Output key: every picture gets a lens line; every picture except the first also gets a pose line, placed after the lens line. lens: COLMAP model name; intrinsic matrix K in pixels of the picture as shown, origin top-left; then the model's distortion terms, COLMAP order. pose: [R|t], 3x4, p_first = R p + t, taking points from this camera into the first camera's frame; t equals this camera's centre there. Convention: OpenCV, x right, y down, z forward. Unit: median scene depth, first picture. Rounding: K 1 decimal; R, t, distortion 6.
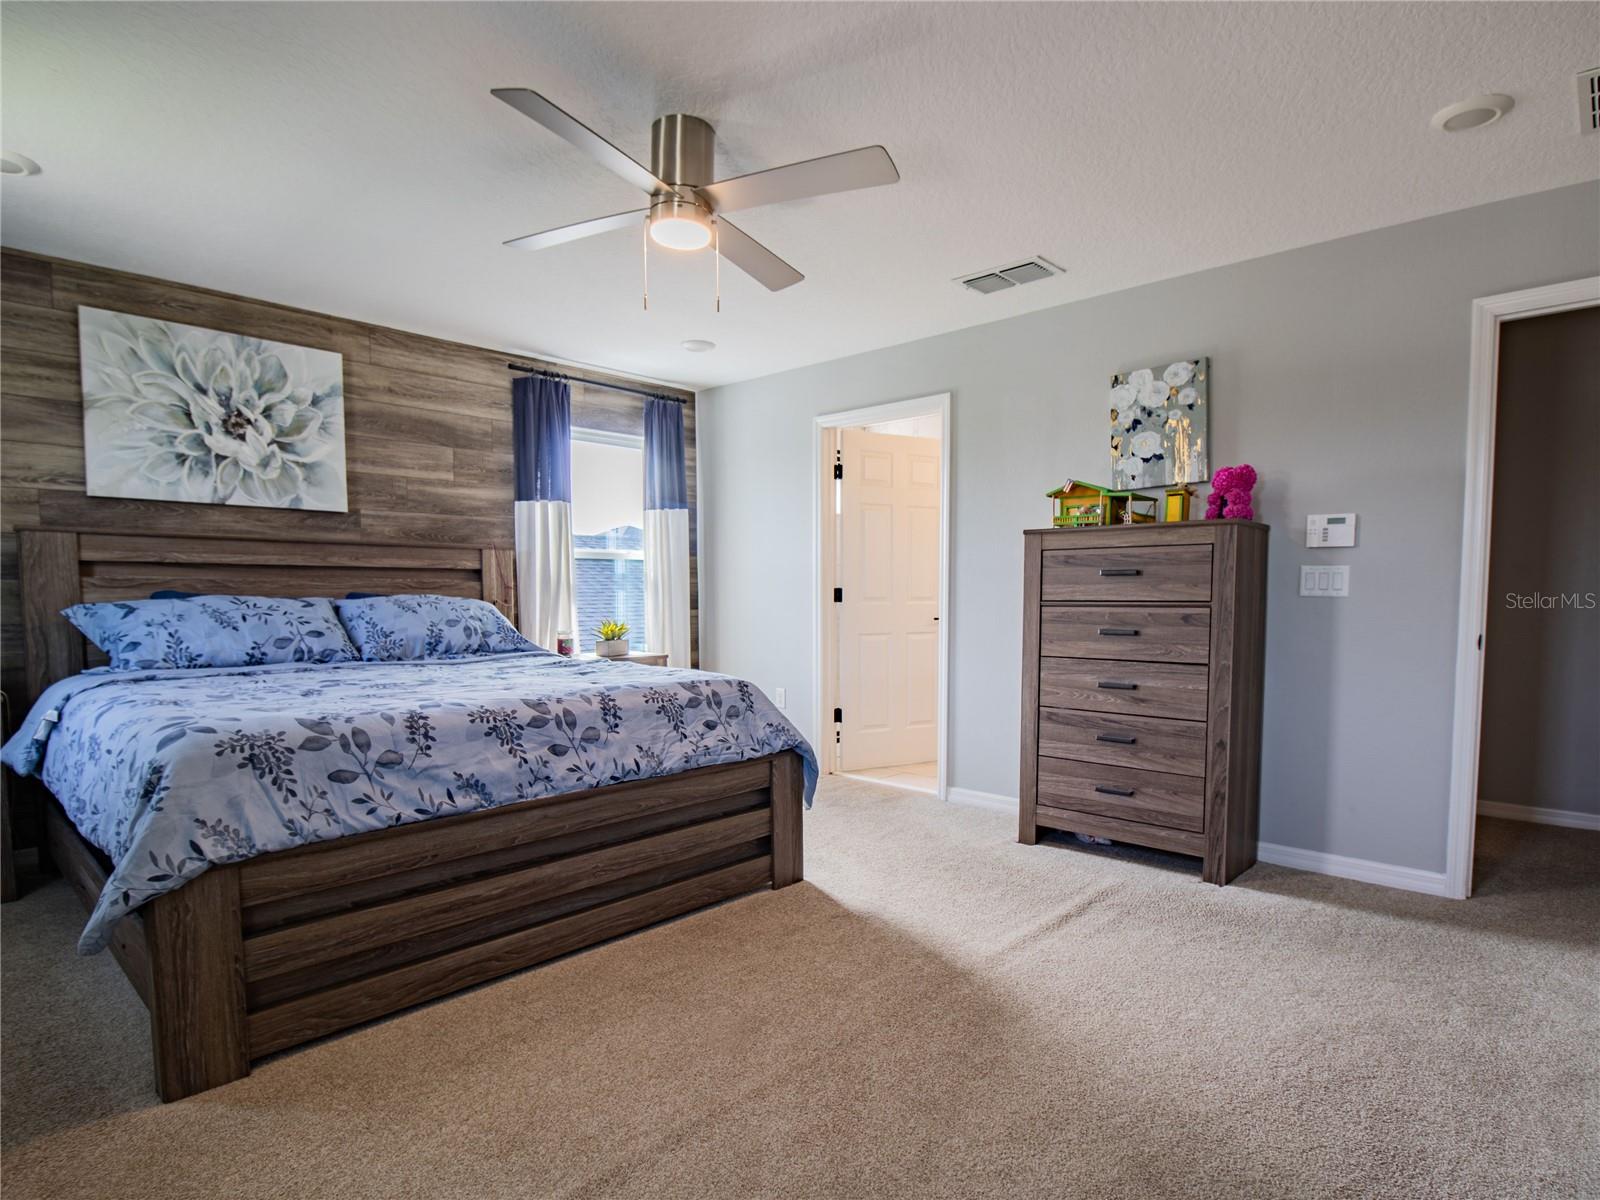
lens RADIAL K [[868.6, 0, 805.4], [0, 868.6, 658.0], [0, 0, 1]] dist [-0.000411, -0.011726]
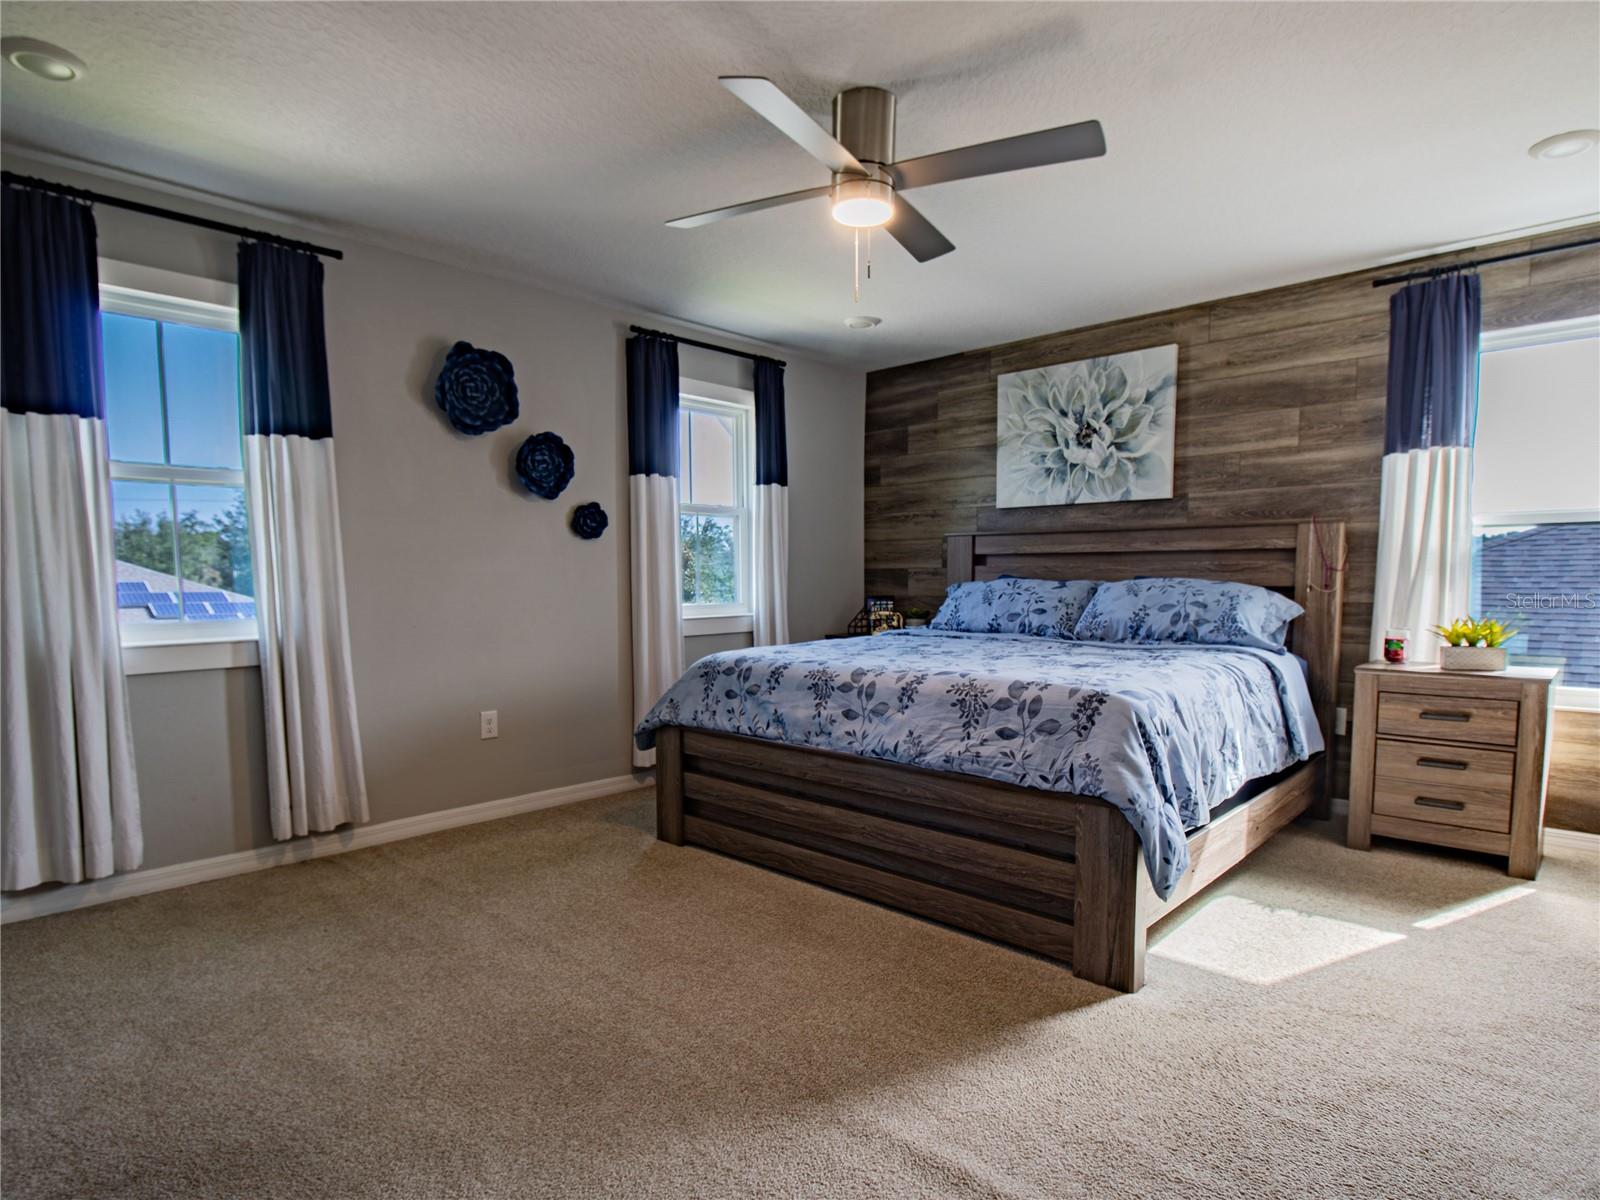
lens RADIAL K [[876.1, 0, 800.2], [0, 876.1, 661.5], [0, 0, 1]] dist [0.000137, -0.011329]
pose [[-0.013029, 0.096414, -0.995256, 0.573150], [-0.071789, 0.992682, 0.097104, -0.047522], [0.997335, 0.072714, -0.006012, 0.622011]]
